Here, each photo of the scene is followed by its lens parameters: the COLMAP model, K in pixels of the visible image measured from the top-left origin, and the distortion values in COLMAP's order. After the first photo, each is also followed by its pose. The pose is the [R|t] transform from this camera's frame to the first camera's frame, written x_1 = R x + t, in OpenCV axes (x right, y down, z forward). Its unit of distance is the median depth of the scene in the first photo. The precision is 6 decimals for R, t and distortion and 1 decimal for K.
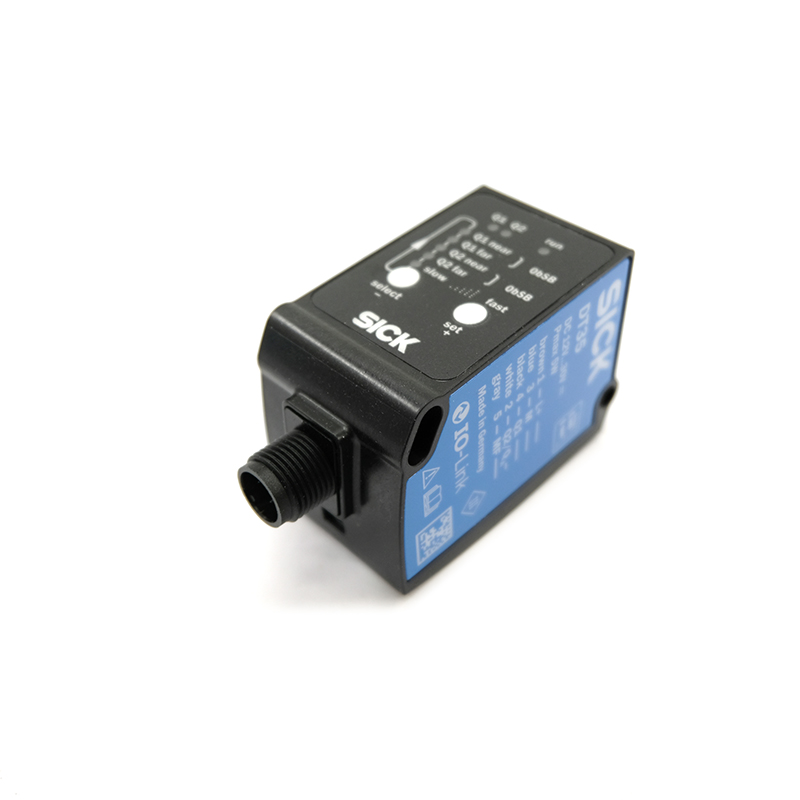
lens RADIAL K [[877.8, 0, 400.0], [0, 877.8, 400.0], [0, 0, 1]] dist [-0.061287, 0.012185]
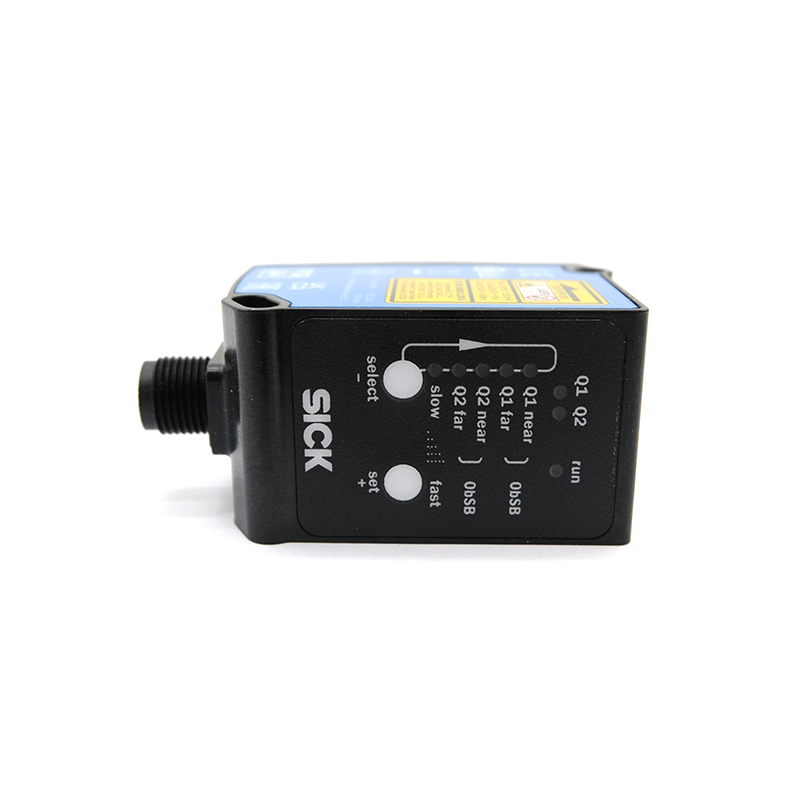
lens RADIAL K [[877.8, 0, 400.0], [0, 877.8, 400.0], [0, 0, 1]] dist [-0.061287, 0.012185]
pose [[0.702675, 0.673218, 0.230271, -0.169804], [-0.509329, 0.249948, 0.823474, -0.793311], [0.496822, -0.695919, 0.518522, 0.567451]]
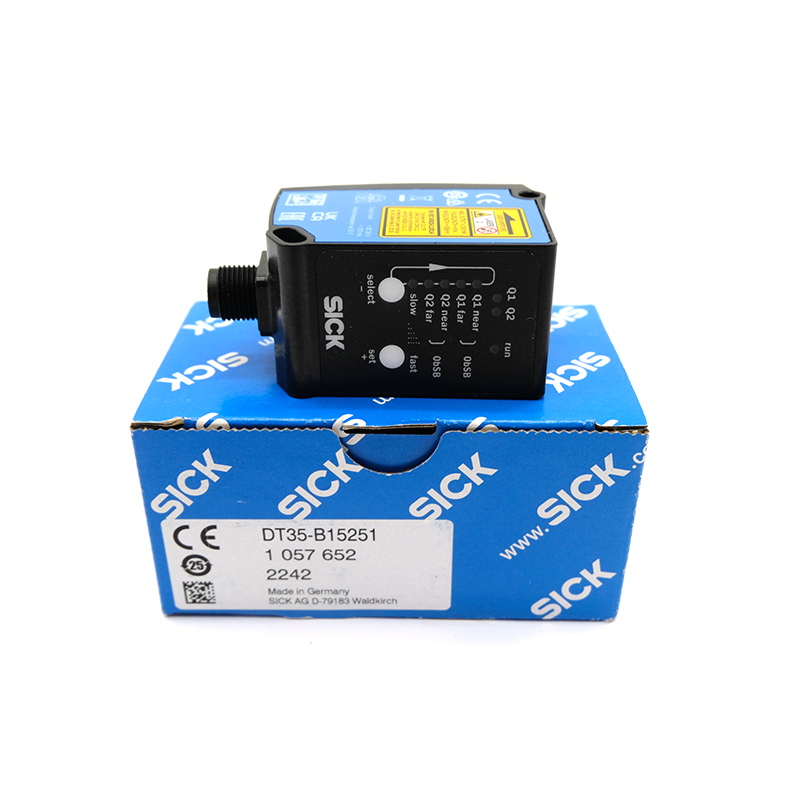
lens RADIAL K [[877.8, 0, 400.0], [0, 877.8, 400.0], [0, 0, 1]] dist [-0.061287, 0.012185]
pose [[0.702661, 0.604958, 0.374559, -0.343089], [-0.514122, 0.067760, 0.855036, -1.152626], [0.491881, -0.793369, 0.358634, 0.457820]]
